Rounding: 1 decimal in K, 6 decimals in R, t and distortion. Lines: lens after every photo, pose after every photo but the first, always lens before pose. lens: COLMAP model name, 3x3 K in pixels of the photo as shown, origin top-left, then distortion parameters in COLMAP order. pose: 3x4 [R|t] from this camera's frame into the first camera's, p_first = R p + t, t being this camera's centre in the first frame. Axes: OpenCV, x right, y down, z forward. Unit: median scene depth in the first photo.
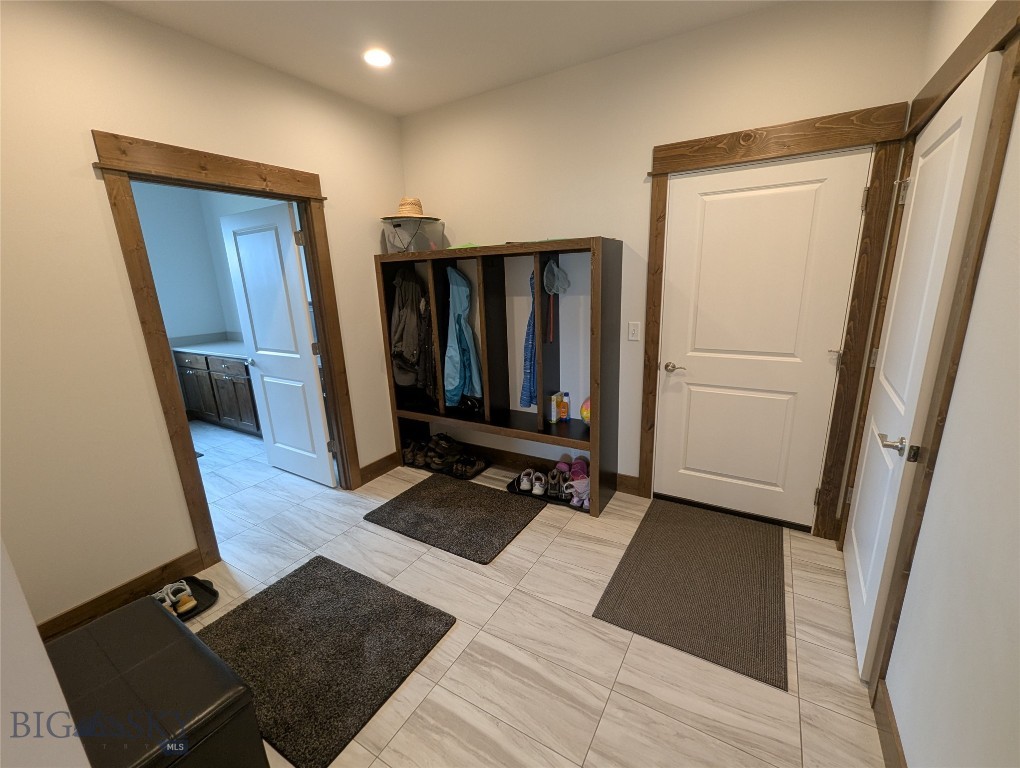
lens RADIAL K [[422.5, 0, 508.0], [0, 422.5, 385.6], [0, 0, 1]] dist [-0.002204, -0.000249]
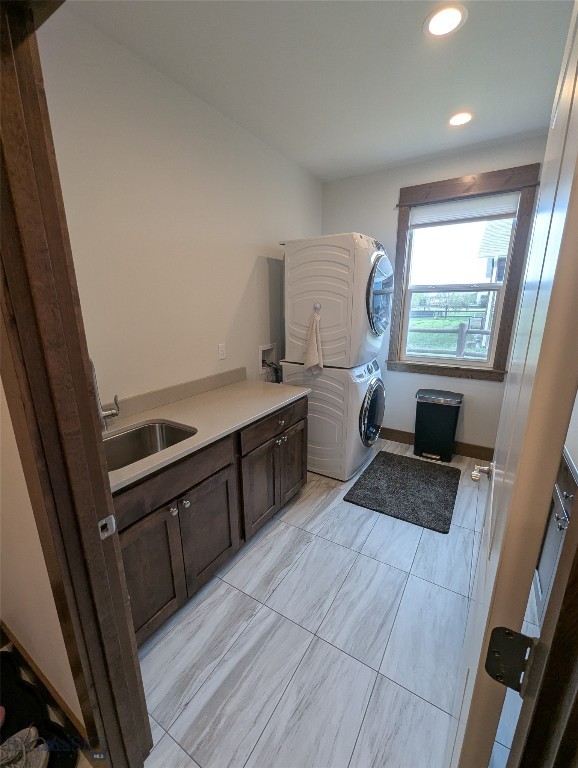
lens RADIAL K [[318.1, 0, 287.8], [0, 318.1, 384.2], [0, 0, 1]] dist [-0.002204, -0.000249]
pose [[0.024210, -0.218198, 0.975604, -0.614962], [0.252660, 0.945544, 0.205205, -0.161429], [-0.967252, 0.241528, 0.078022, 0.662597]]
